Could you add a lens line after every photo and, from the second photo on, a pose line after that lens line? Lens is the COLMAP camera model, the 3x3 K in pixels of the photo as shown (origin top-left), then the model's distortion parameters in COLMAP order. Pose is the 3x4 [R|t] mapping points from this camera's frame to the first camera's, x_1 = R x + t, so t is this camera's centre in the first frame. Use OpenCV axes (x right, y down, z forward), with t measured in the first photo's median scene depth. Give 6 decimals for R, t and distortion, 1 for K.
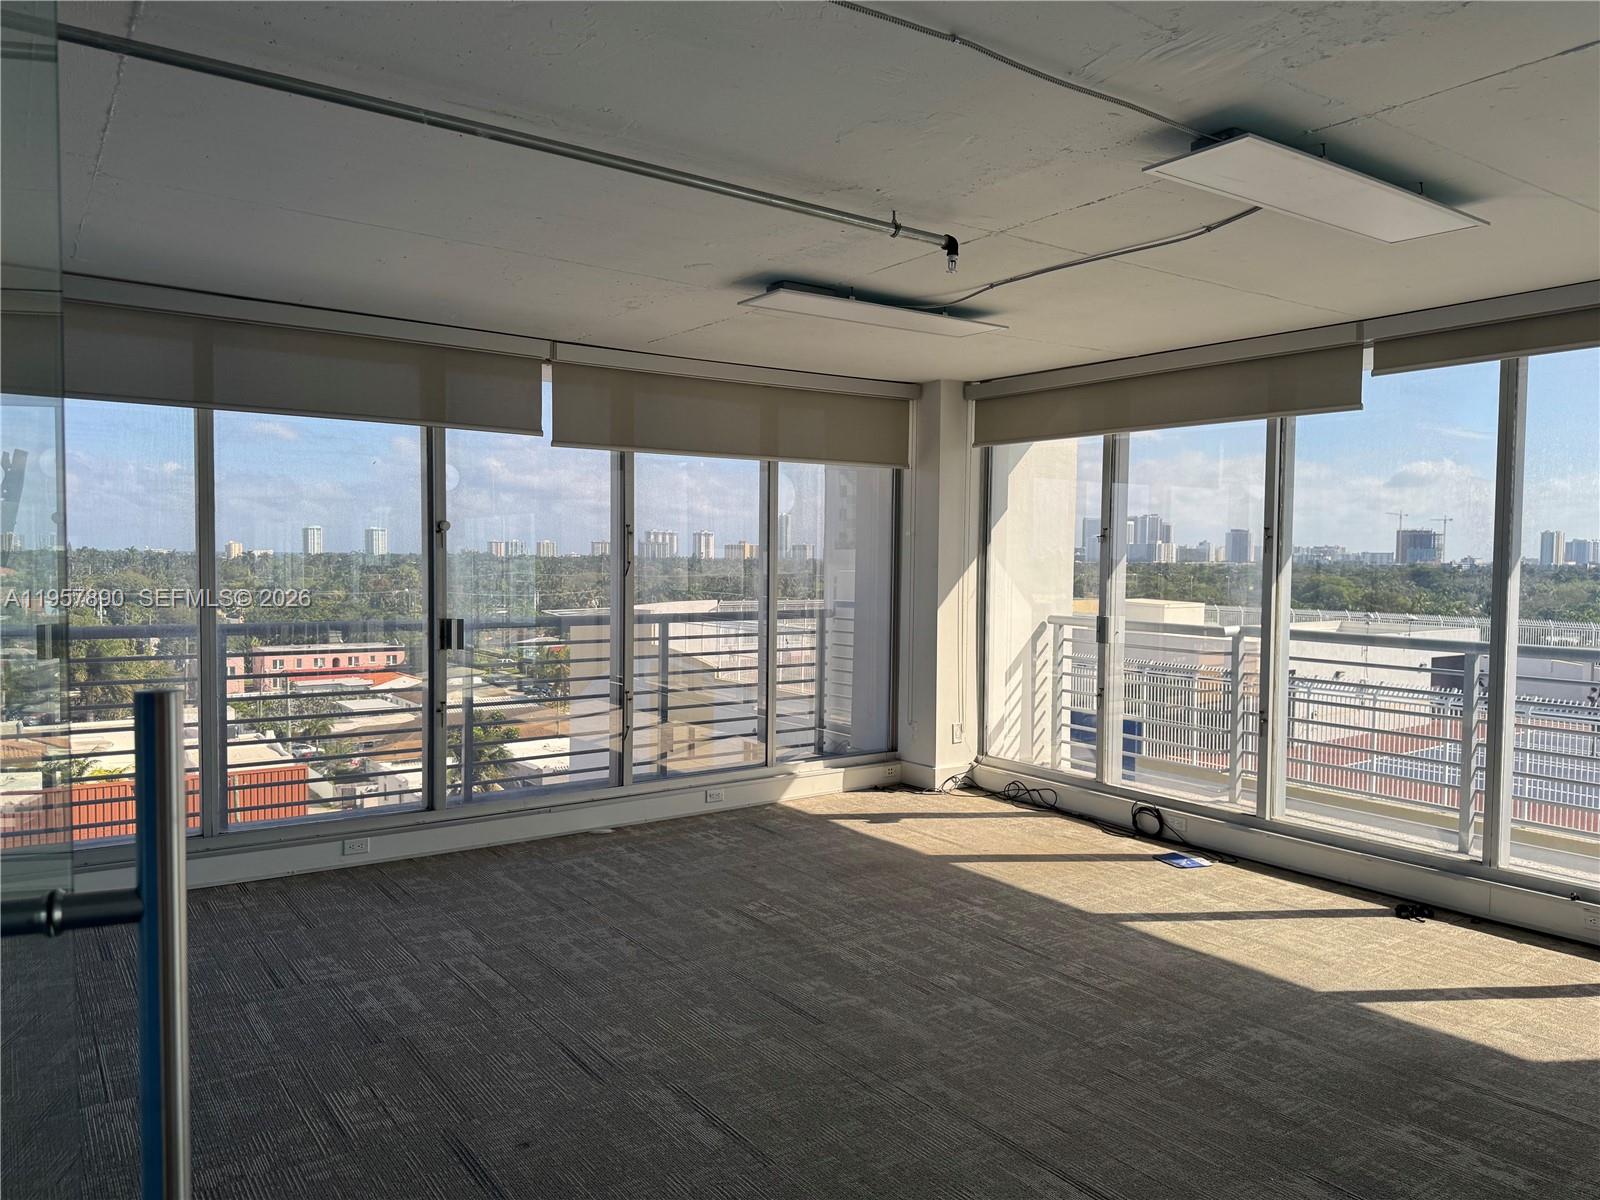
lens RADIAL K [[1132.9, 0, 809.5], [0, 1132.9, 590.3], [0, 0, 1]] dist [0.073865, -0.080779]
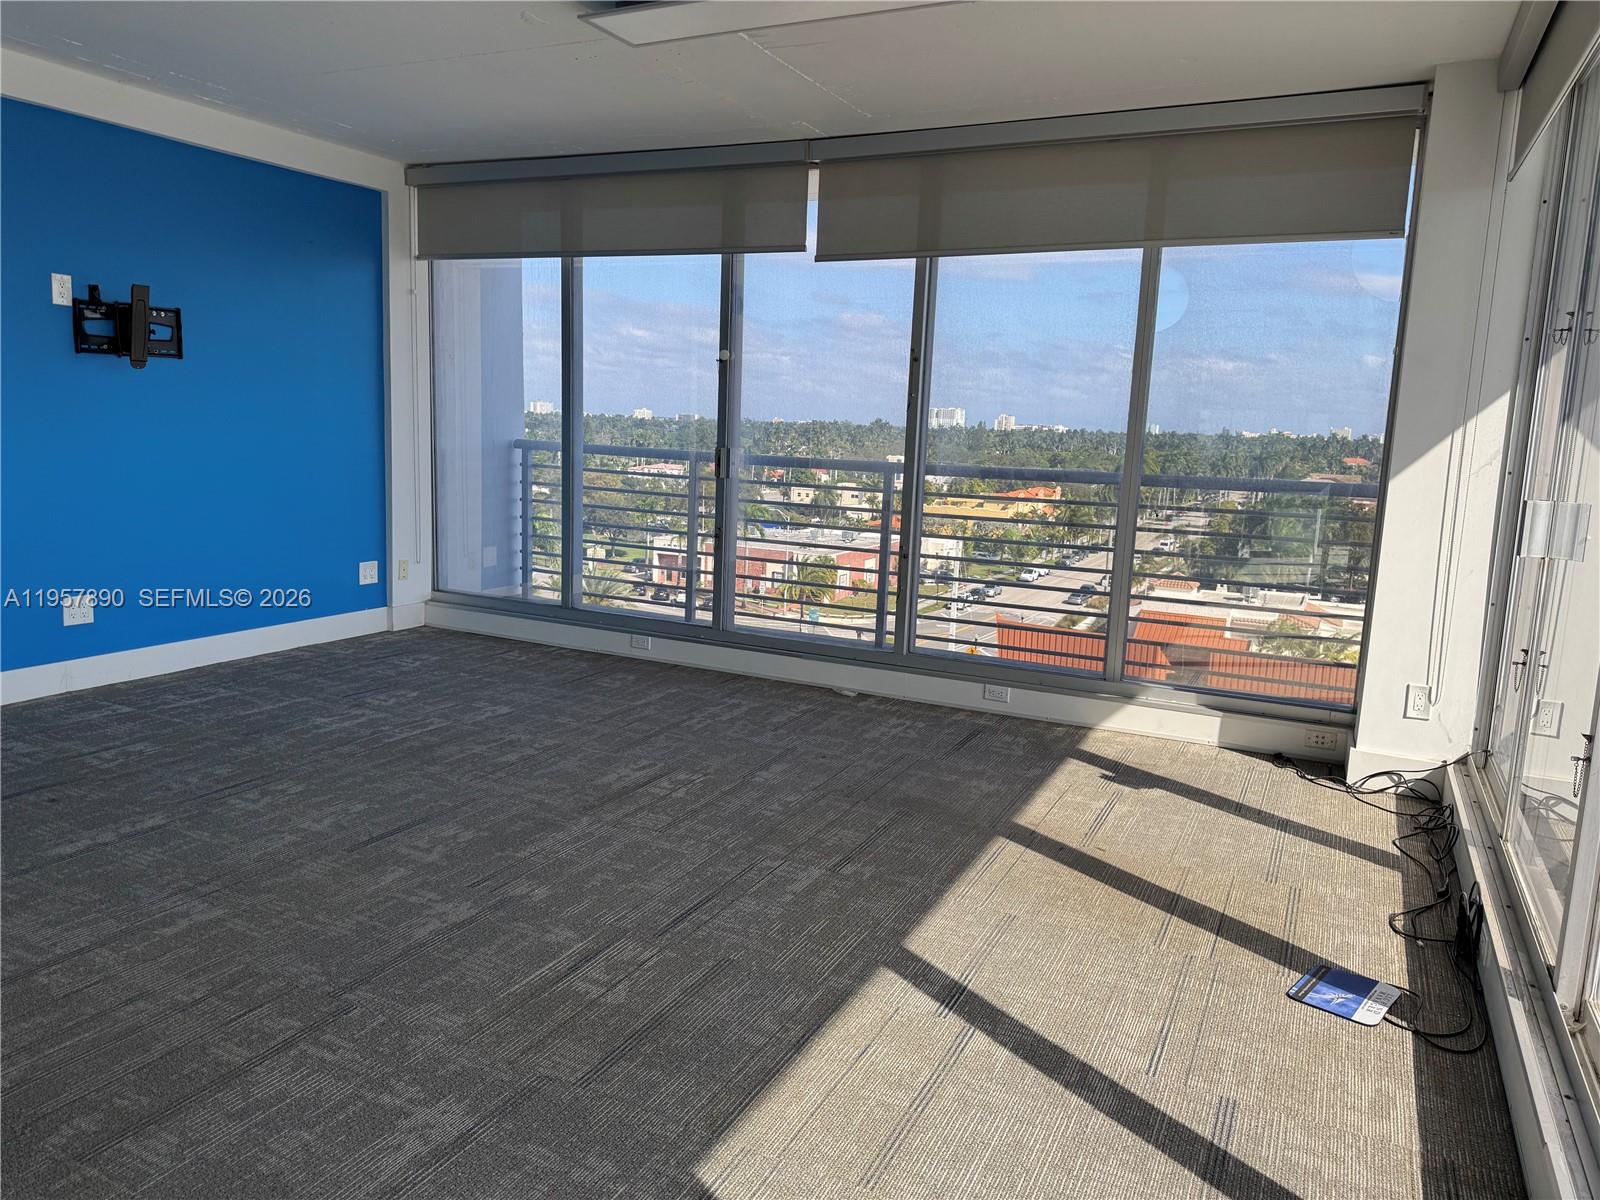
lens RADIAL K [[1132.9, 0, 799.5], [0, 1132.9, 597.9], [0, 0, 1]] dist [0.073865, -0.080779]
pose [[0.471127, 0.145501, -0.869982, 0.709986], [-0.062536, 0.989329, 0.131596, 0.022953], [0.879846, -0.007593, 0.475199, 0.653554]]
